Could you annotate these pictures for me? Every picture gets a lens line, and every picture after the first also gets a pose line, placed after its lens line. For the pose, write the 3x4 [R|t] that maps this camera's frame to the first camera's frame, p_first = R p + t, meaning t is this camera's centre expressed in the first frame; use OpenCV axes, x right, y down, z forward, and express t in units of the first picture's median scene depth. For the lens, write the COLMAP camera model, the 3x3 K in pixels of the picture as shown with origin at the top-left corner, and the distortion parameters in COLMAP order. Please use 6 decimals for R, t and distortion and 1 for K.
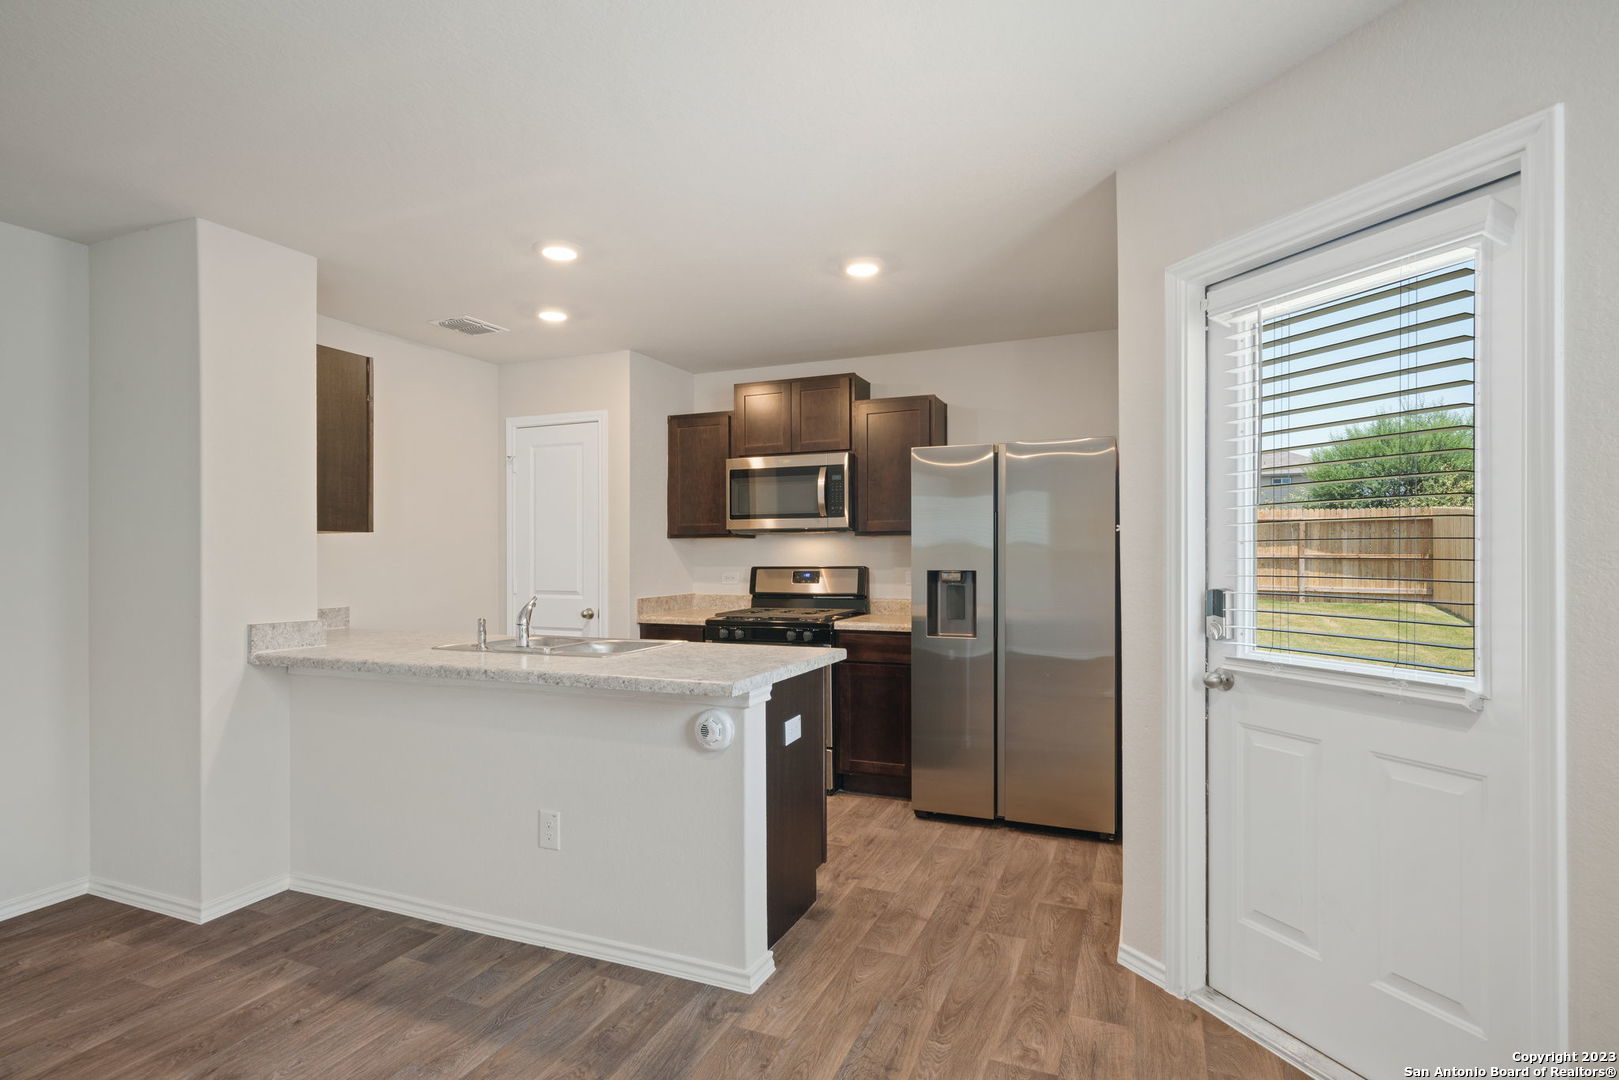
lens RADIAL K [[821.3, 0, 806.6], [0, 821.3, 550.3], [0, 0, 1]] dist [0.002680, 0.001095]
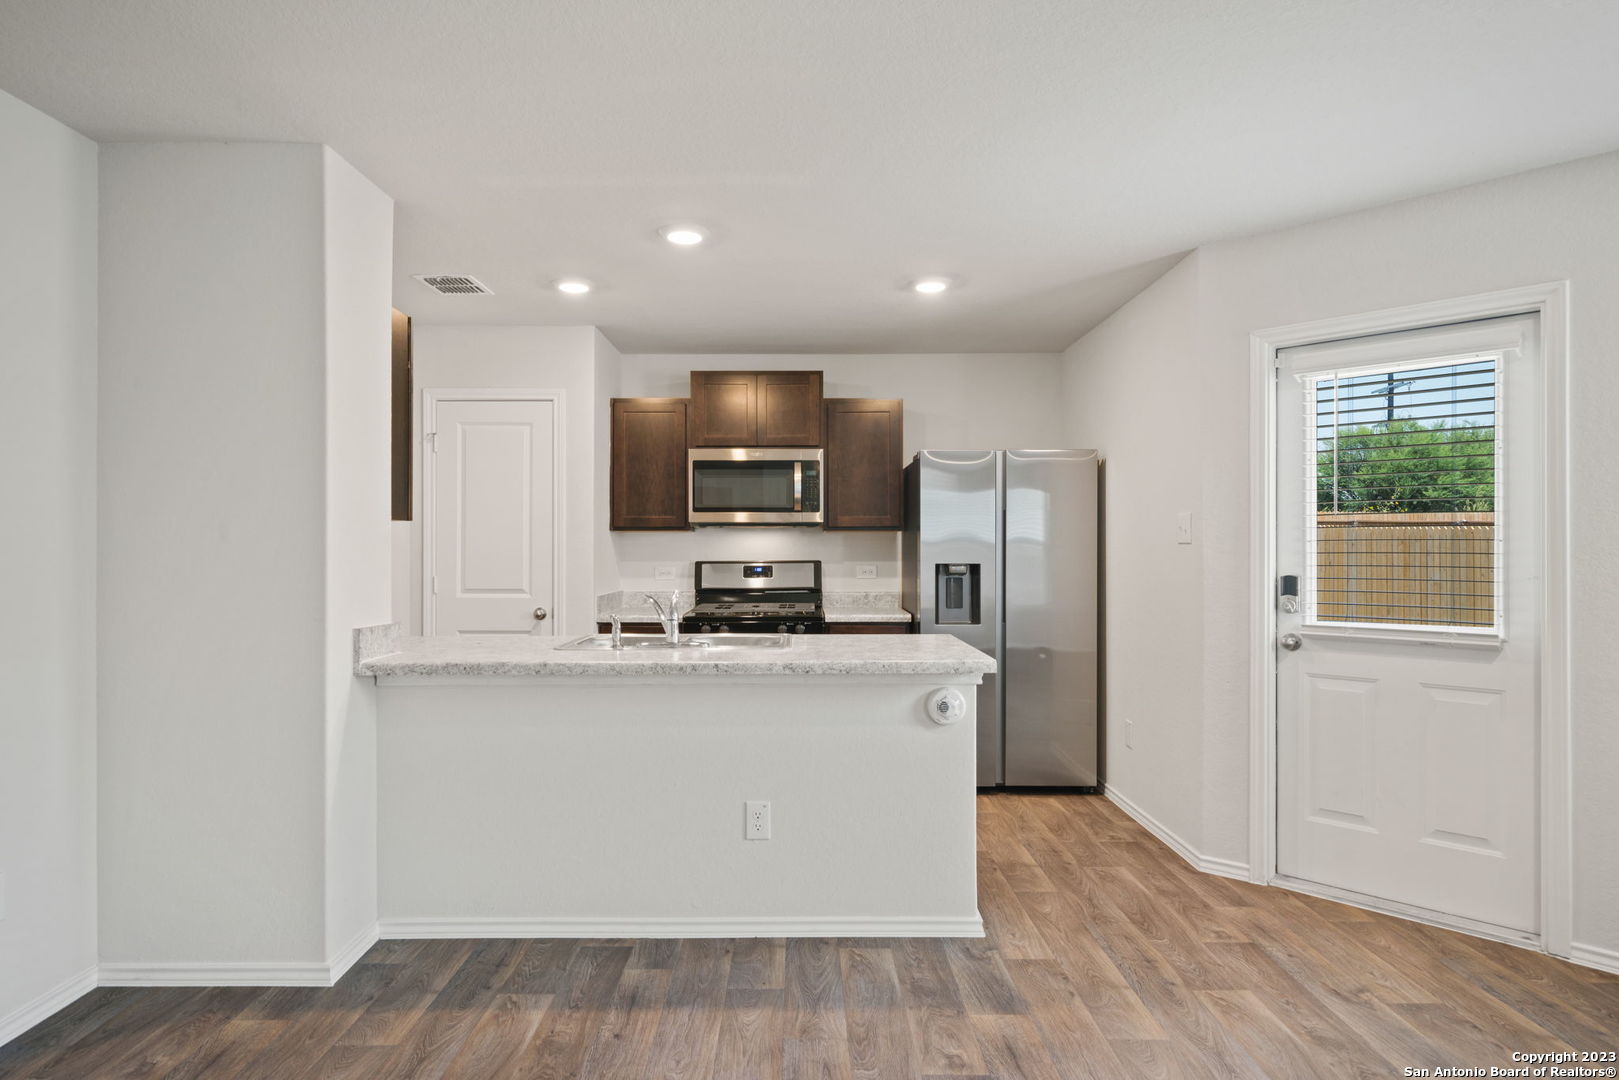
lens RADIAL K [[907.1, 0, 809.5], [0, 907.1, 540.0], [0, 0, 1]] dist [0.005067, 0.000949]
pose [[0.918983, 0.006996, 0.394234, -0.620132], [-0.004906, 0.999968, -0.006308, 0.002162], [-0.394266, 0.003863, 0.918988, -0.044113]]
